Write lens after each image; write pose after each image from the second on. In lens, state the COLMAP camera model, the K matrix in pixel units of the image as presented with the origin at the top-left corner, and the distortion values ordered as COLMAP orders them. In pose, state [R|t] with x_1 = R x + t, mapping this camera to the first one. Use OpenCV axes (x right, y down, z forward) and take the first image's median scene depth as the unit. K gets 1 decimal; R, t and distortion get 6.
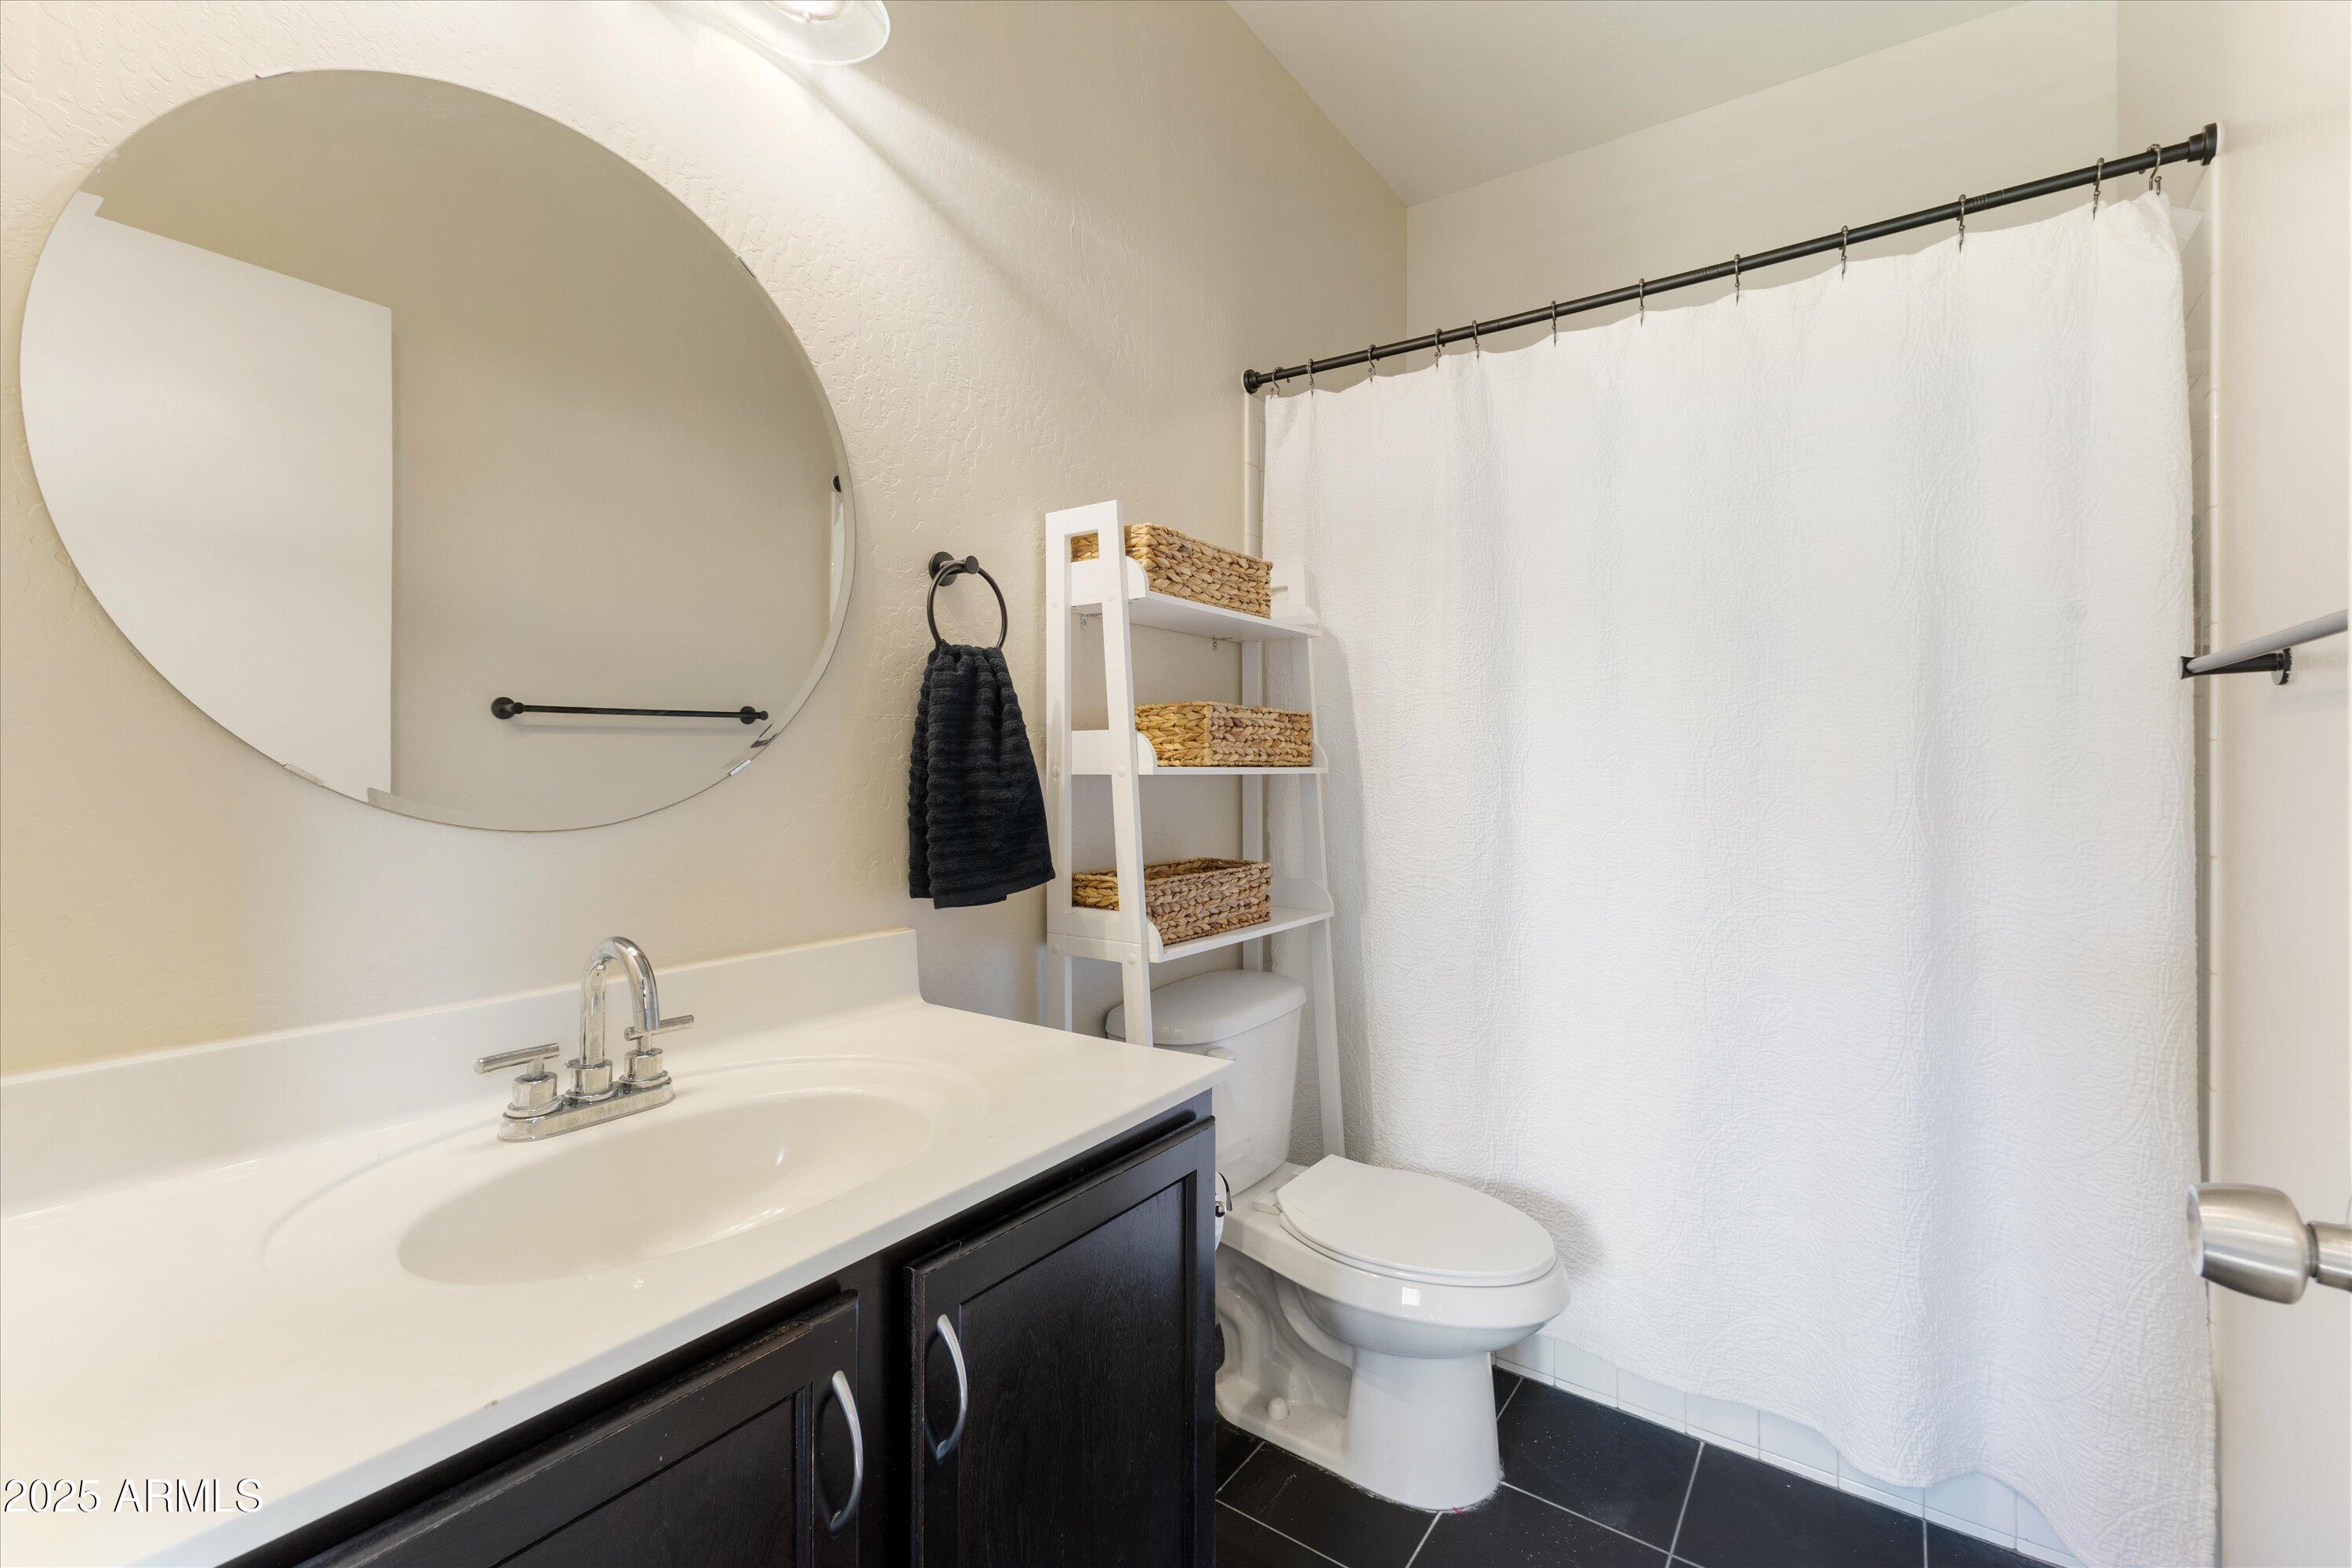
lens RADIAL K [[1019.2, 0, 1176.0], [0, 1019.2, 784.0], [0, 0, 1]] dist [0.001392, -0.000271]
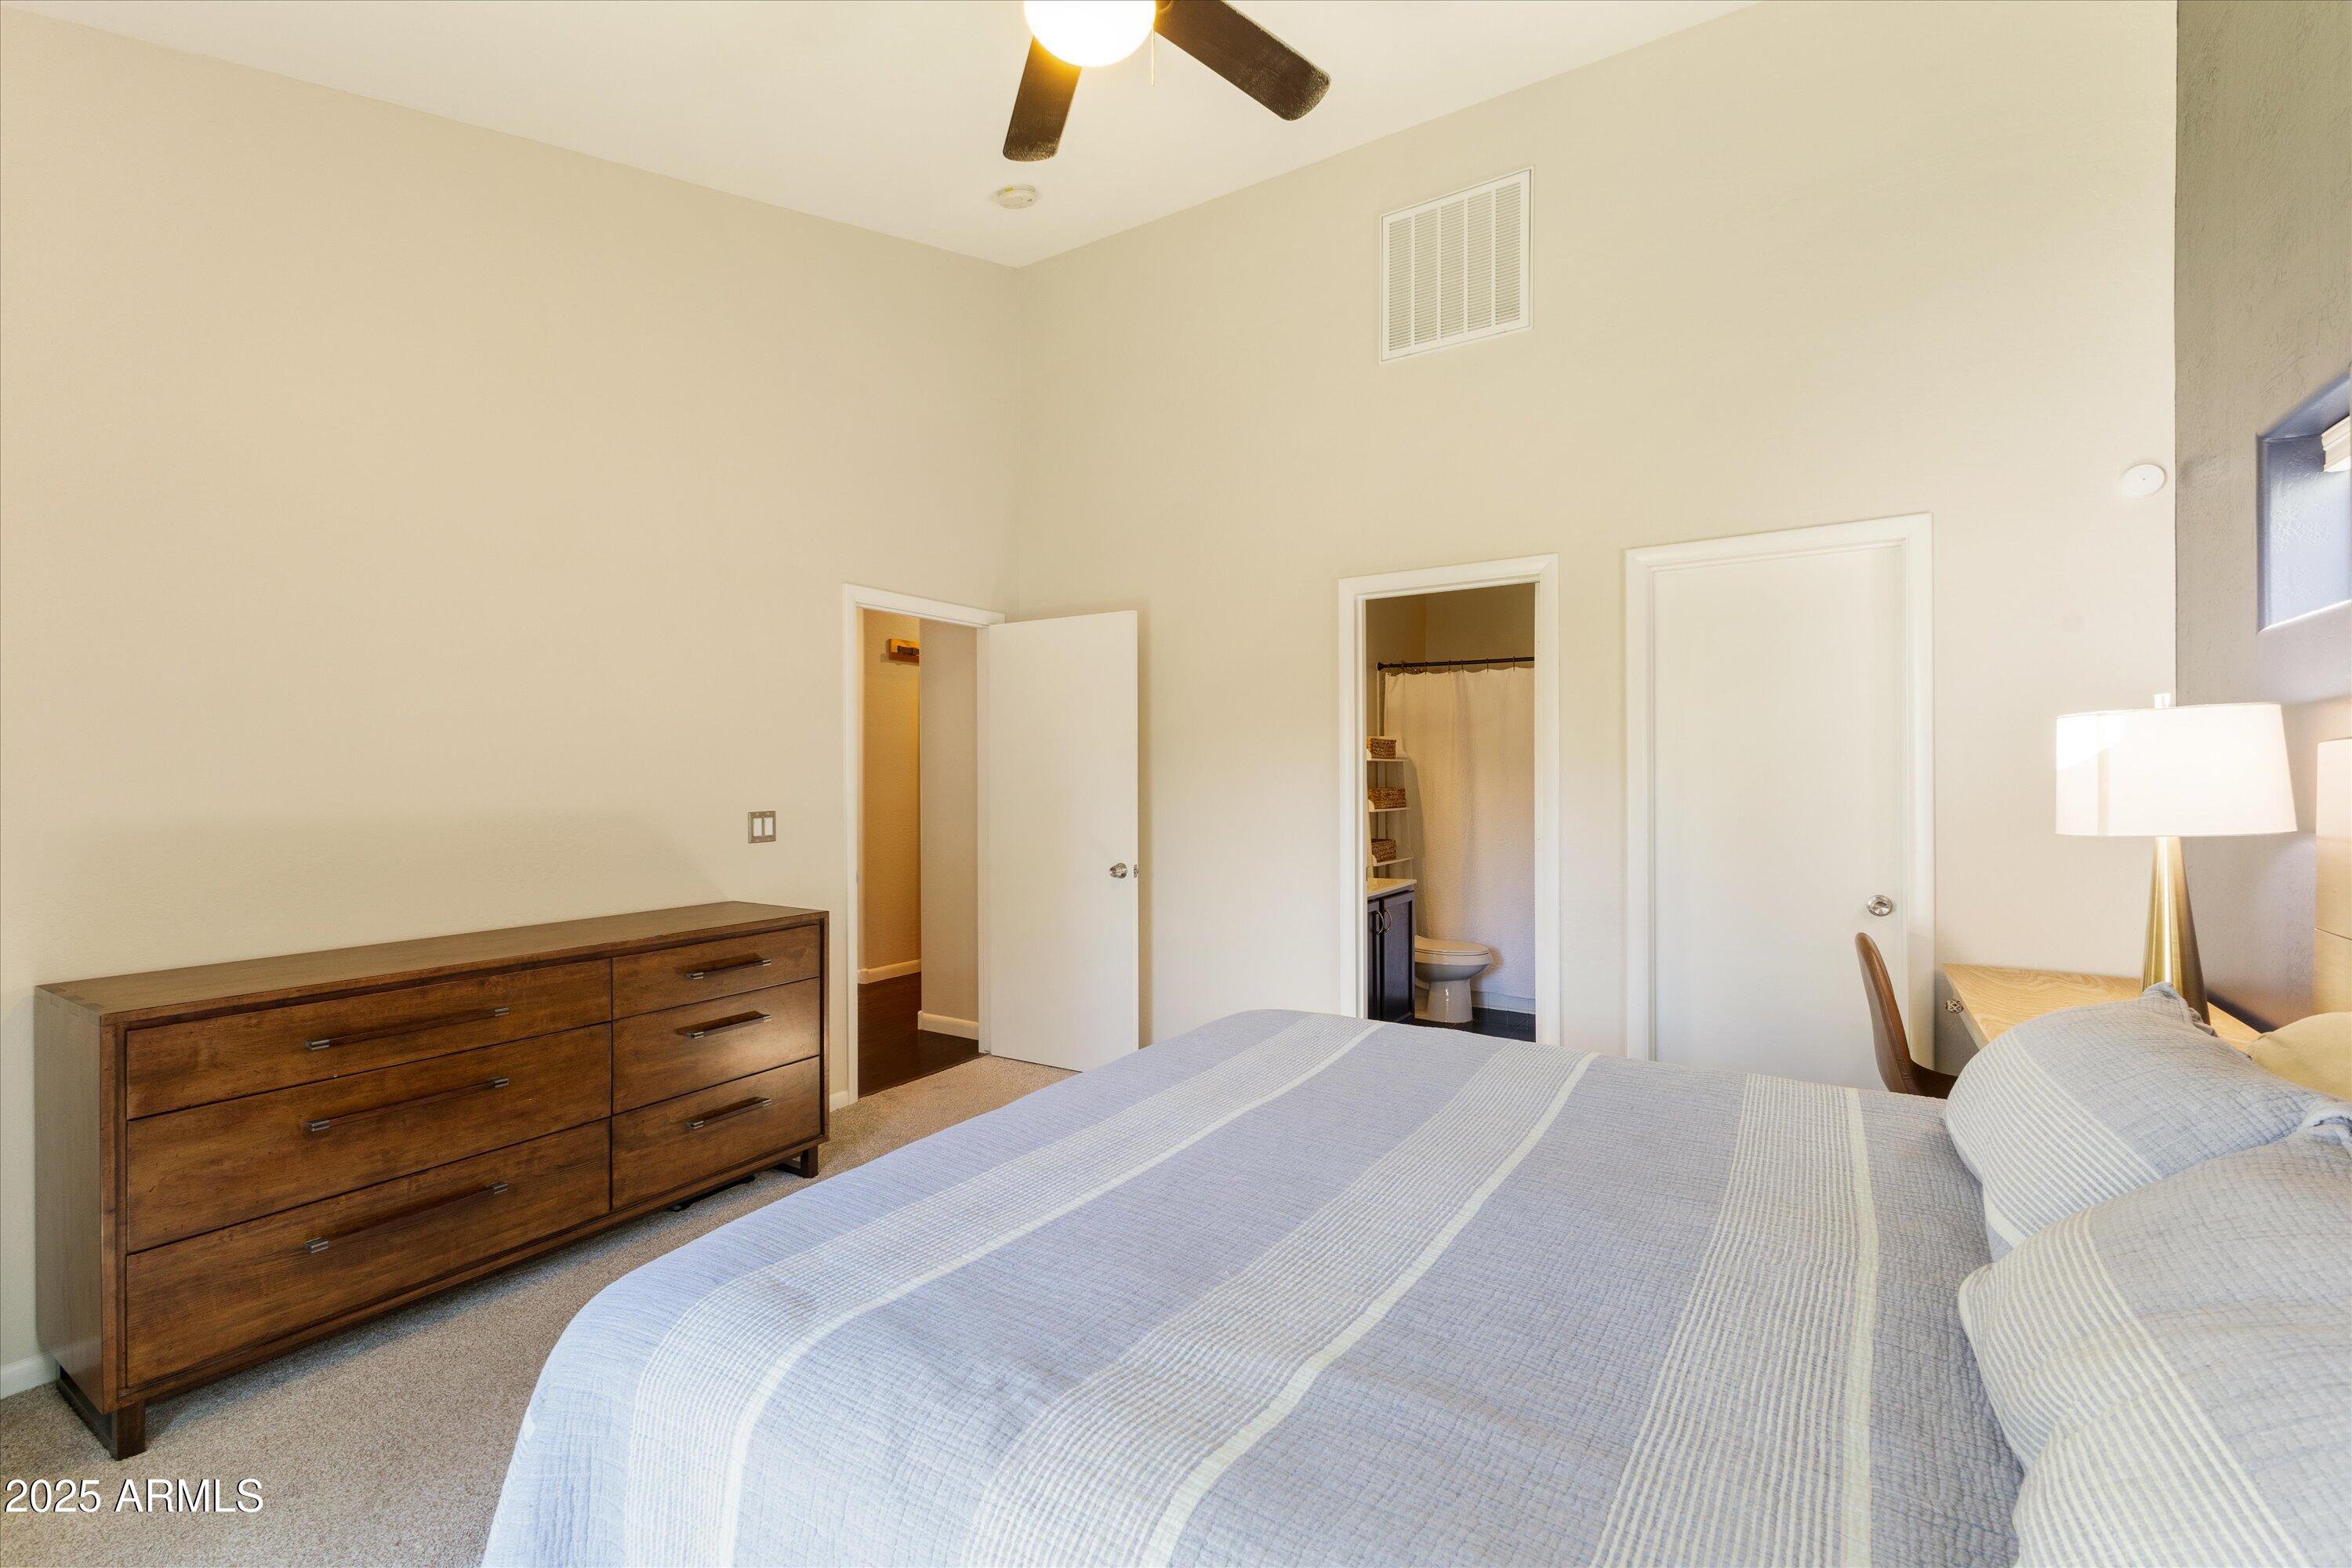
lens RADIAL K [[1019.2, 0, 1176.0], [0, 1019.2, 784.0], [0, 0, 1]] dist [0.001392, -0.000271]
pose [[0.998580, -0.001804, 0.053239, -0.679583], [0.002215, 0.999968, -0.007671, -0.061604], [-0.053223, 0.007778, 0.998552, -1.874162]]
